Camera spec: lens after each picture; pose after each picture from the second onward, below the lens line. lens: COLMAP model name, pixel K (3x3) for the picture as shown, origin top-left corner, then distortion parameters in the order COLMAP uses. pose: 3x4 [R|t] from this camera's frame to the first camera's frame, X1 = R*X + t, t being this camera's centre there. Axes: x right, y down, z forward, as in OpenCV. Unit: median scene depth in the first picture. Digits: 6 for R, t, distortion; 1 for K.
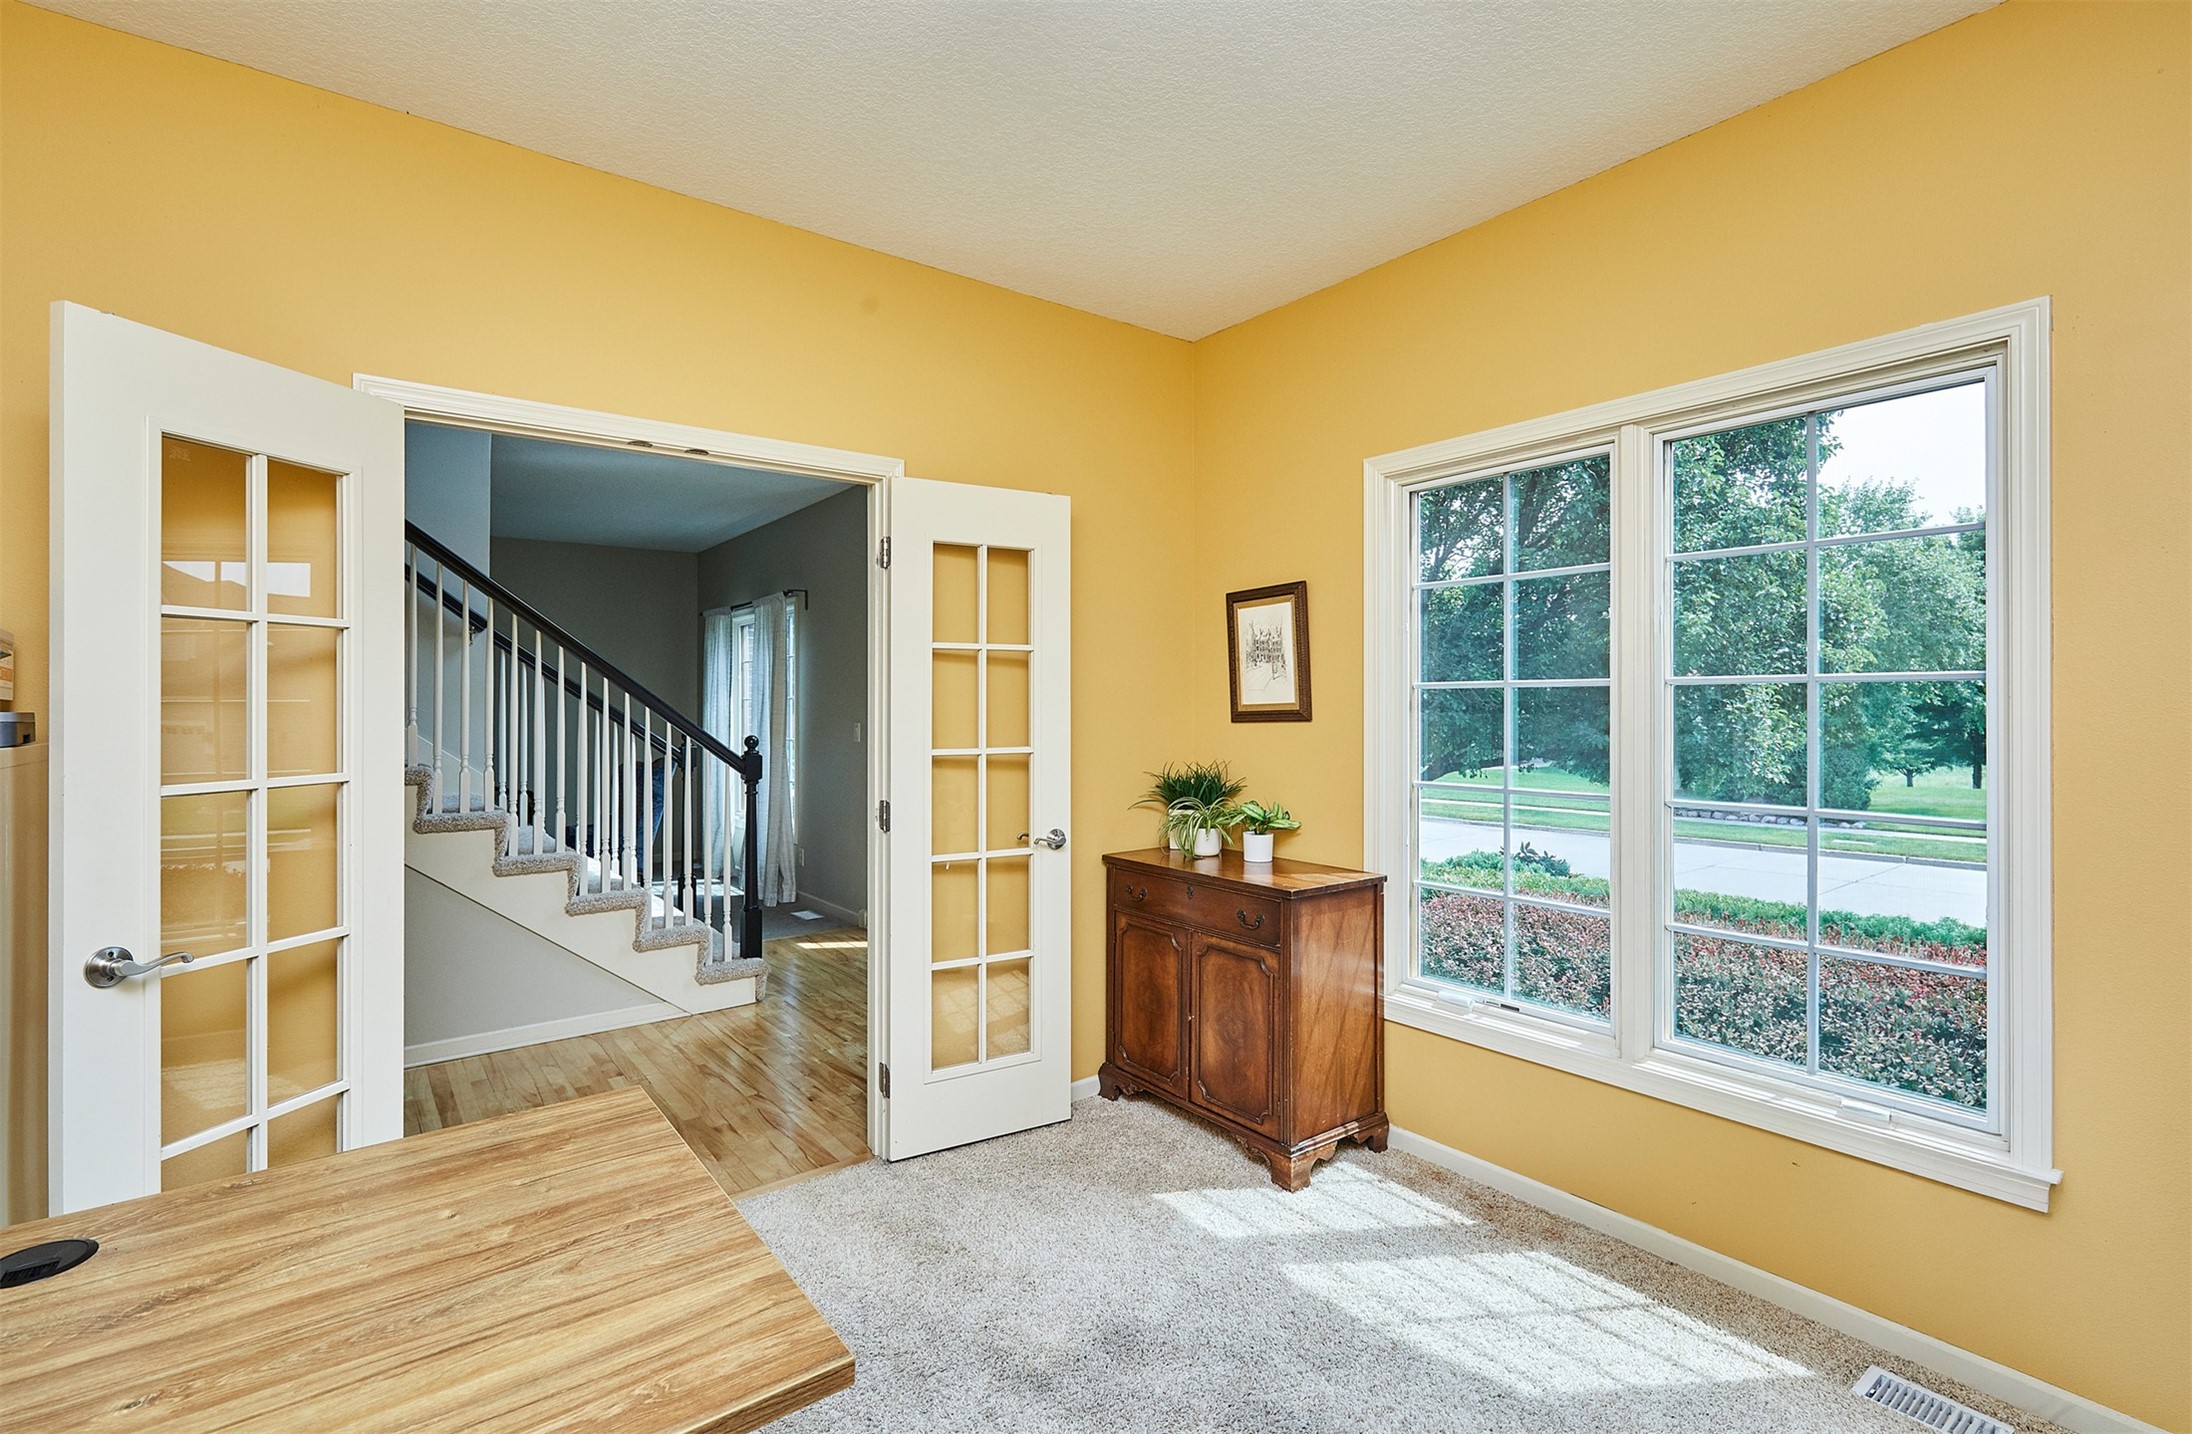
lens RADIAL K [[1000.7, 0, 1087.8], [0, 1000.7, 702.5], [0, 0, 1]] dist [0.003648, -0.000578]
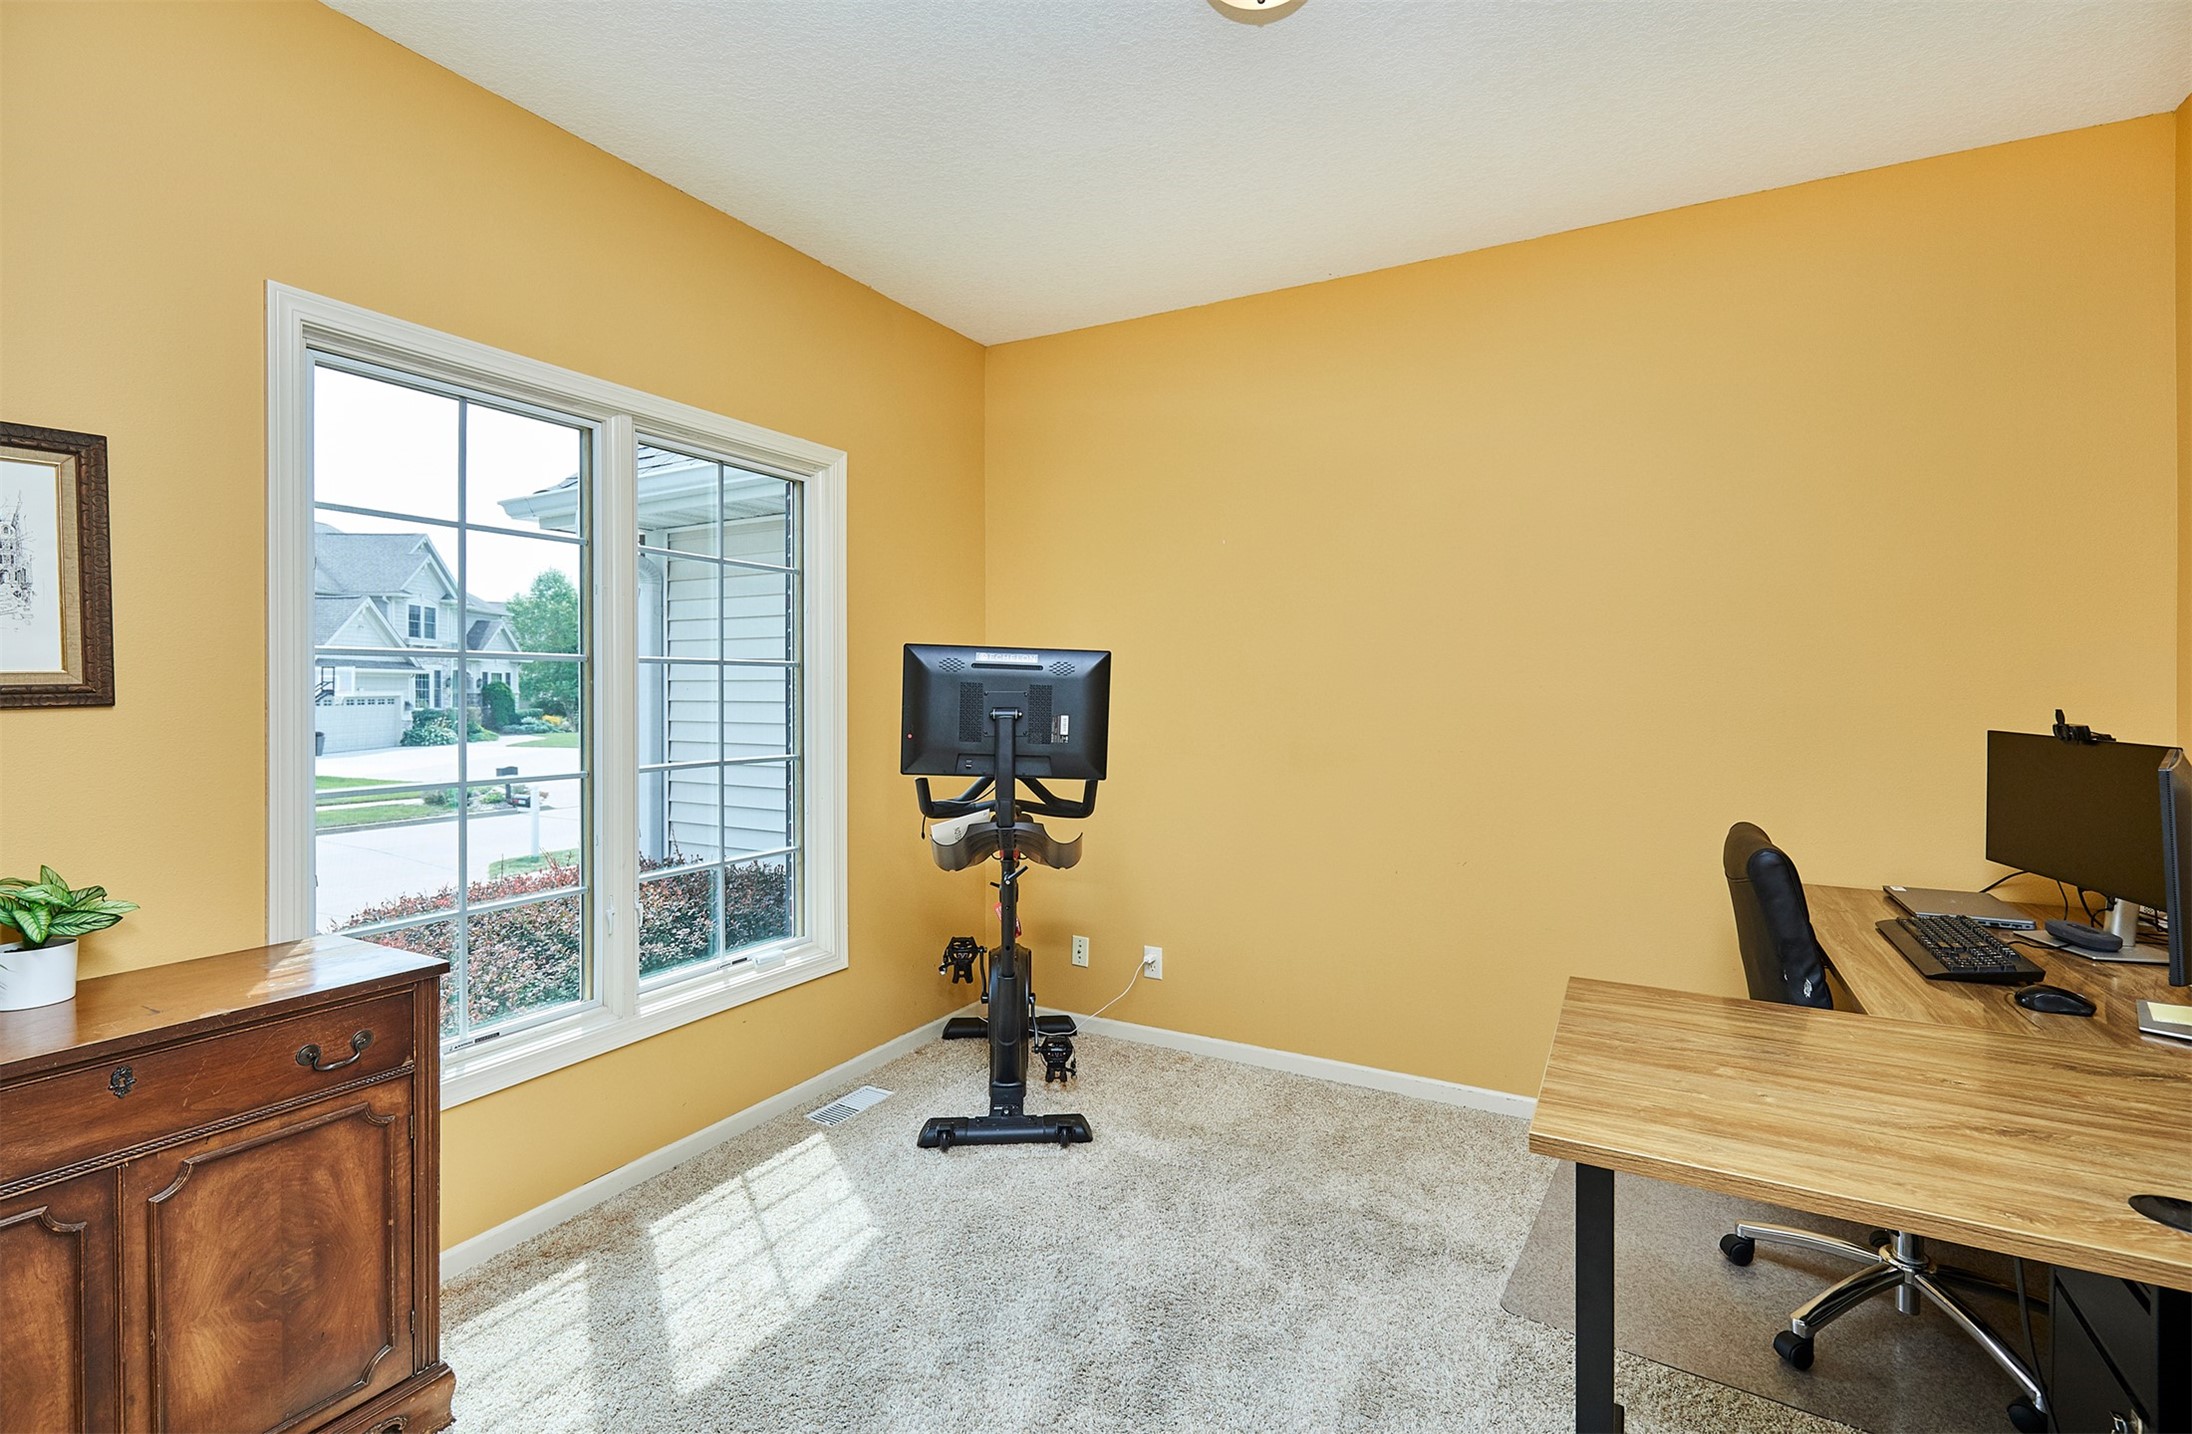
lens RADIAL K [[1000.7, 0, 1083.8], [0, 1000.7, 707.0], [0, 0, 1]] dist [0.003648, -0.000578]
pose [[-0.405925, -0.012527, 0.913821, -0.770602], [0.001776, 0.999893, 0.014496, 0.019999], [-0.913905, 0.007507, -0.405859, 1.230800]]
